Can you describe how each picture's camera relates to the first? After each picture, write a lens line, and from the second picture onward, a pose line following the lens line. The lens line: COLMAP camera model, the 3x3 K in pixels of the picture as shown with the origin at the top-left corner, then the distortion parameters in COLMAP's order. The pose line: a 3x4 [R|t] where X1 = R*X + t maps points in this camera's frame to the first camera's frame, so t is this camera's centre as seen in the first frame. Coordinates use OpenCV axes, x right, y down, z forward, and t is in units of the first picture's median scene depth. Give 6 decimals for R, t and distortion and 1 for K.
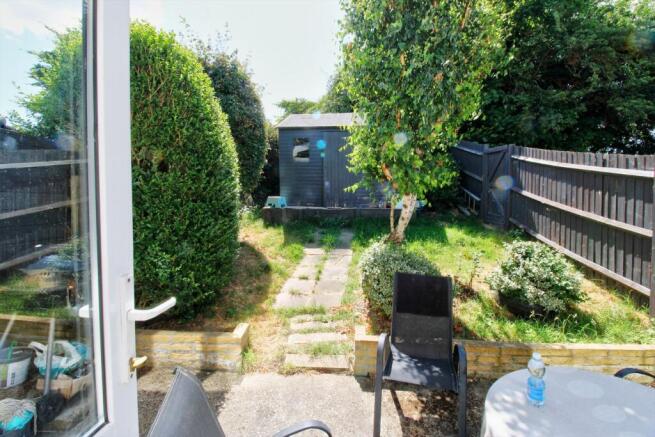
lens RADIAL K [[301.8, 0, 331.0], [0, 301.8, 212.2], [0, 0, 1]] dist [-0.002478, -0.011831]
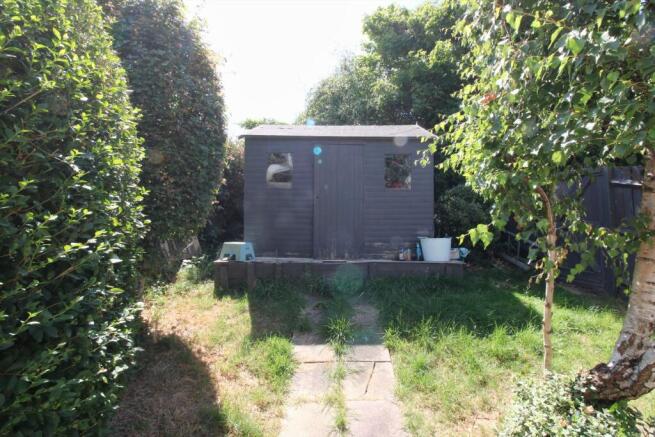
lens RADIAL K [[301.8, 0, 329.3], [0, 301.8, 208.0], [0, 0, 1]] dist [-0.002478, -0.011831]
pose [[0.991222, 0.013190, 0.131546, -0.110192], [0.005739, 0.989780, -0.142490, -0.044967], [-0.132081, 0.141994, 0.981016, 0.510546]]
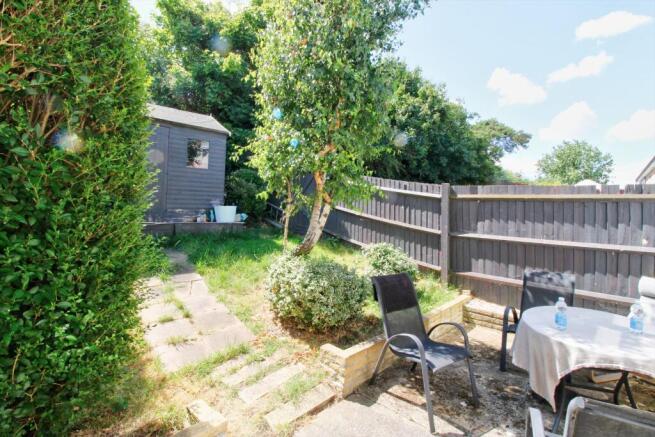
lens RADIAL K [[301.8, 0, 333.1], [0, 301.8, 214.1], [0, 0, 1]] dist [-0.002478, -0.011831]
pose [[0.640182, 0.008512, 0.768176, -0.347853], [0.032075, 0.998771, -0.037798, 0.011024], [-0.767553, 0.048836, 0.639122, 0.225662]]
